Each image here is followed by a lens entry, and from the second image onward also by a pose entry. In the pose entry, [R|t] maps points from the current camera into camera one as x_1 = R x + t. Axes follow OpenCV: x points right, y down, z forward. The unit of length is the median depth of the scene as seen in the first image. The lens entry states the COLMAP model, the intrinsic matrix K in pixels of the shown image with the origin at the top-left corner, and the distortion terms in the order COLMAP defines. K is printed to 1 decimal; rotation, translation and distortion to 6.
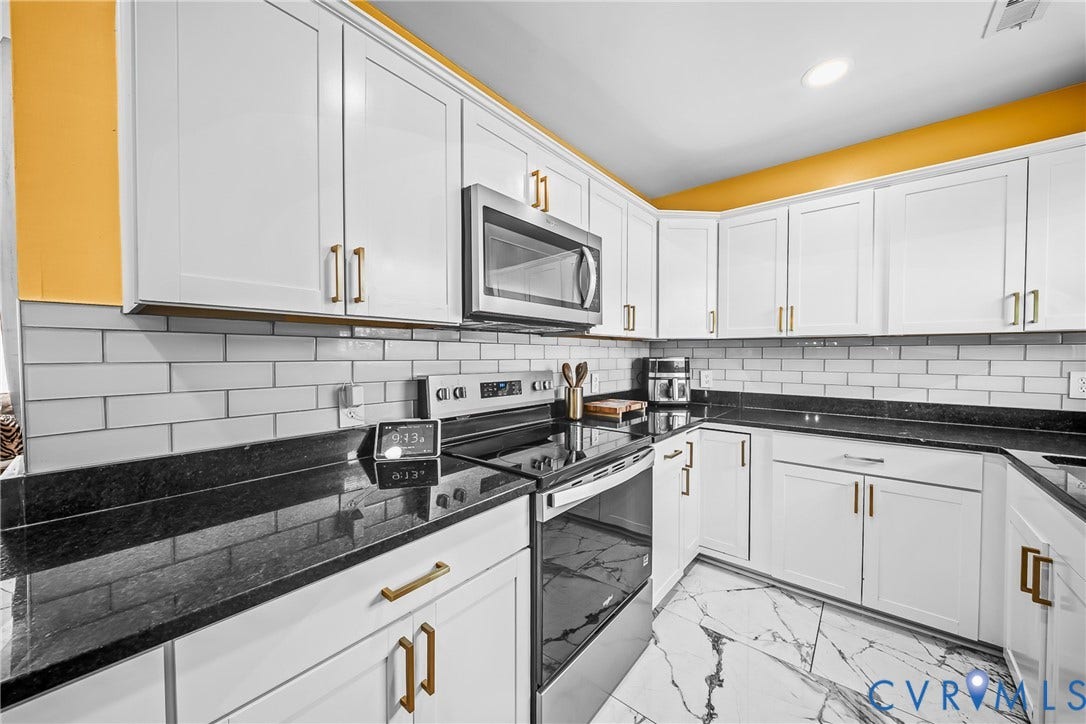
lens RADIAL K [[386.2, 0, 539.7], [0, 386.2, 360.1], [0, 0, 1]] dist [-0.012026, -0.000255]
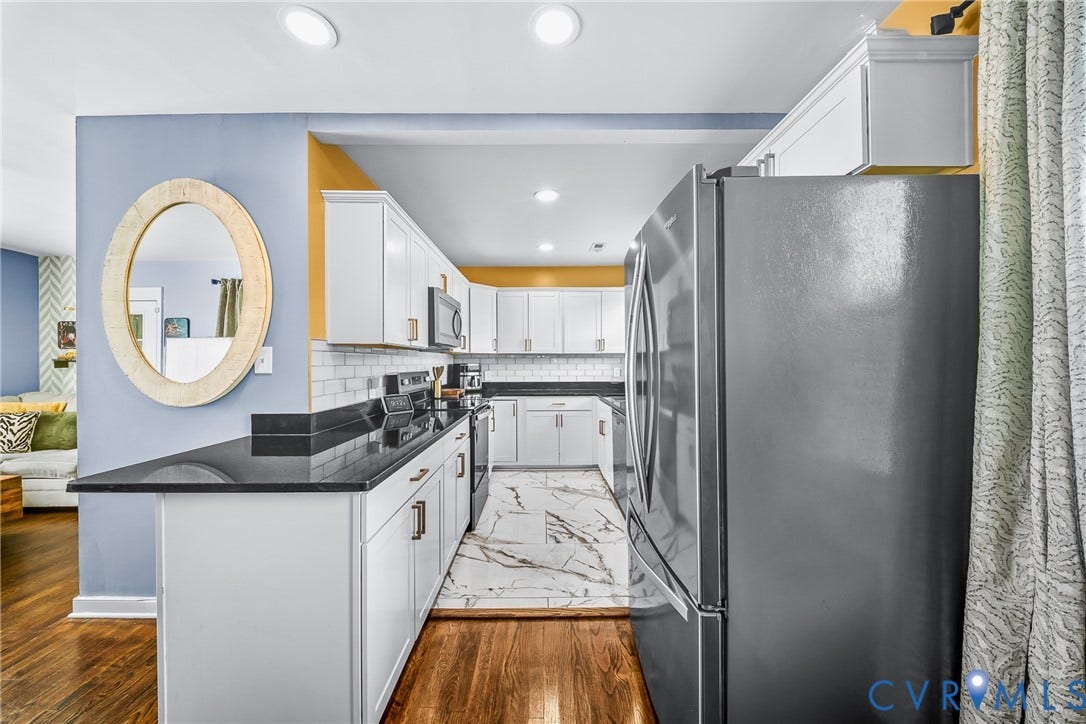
lens RADIAL K [[386.2, 0, 539.7], [0, 386.2, 360.1], [0, 0, 1]] dist [-0.012026, -0.000255]
pose [[0.759487, 0.002120, 0.650518, -0.696724], [0.011664, 0.999790, -0.016877, 0.011586], [-0.650417, 0.020406, 0.759303, -0.654991]]
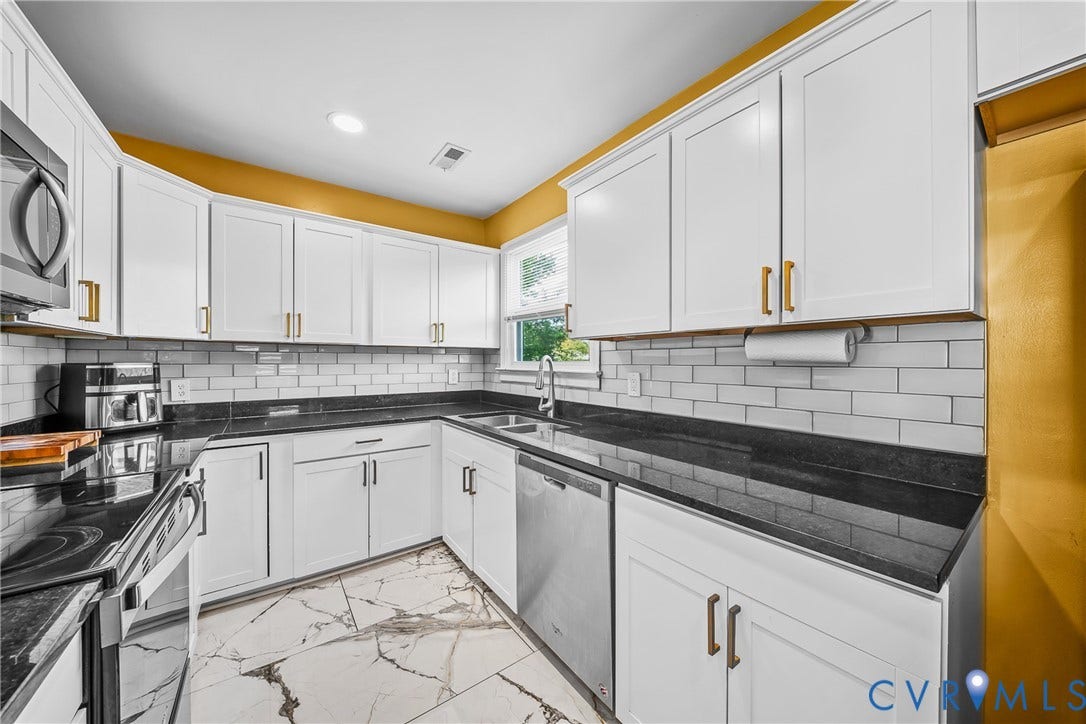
lens RADIAL K [[379.8, 0, 546.8], [0, 379.8, 360.0], [0, 0, 1]] dist [-0.011294, -0.000285]
pose [[0.214736, 0.003542, 0.976666, -0.208483], [0.012233, 0.999905, -0.006316, 0.001245], [-0.976595, 0.013304, 0.214672, 0.119036]]
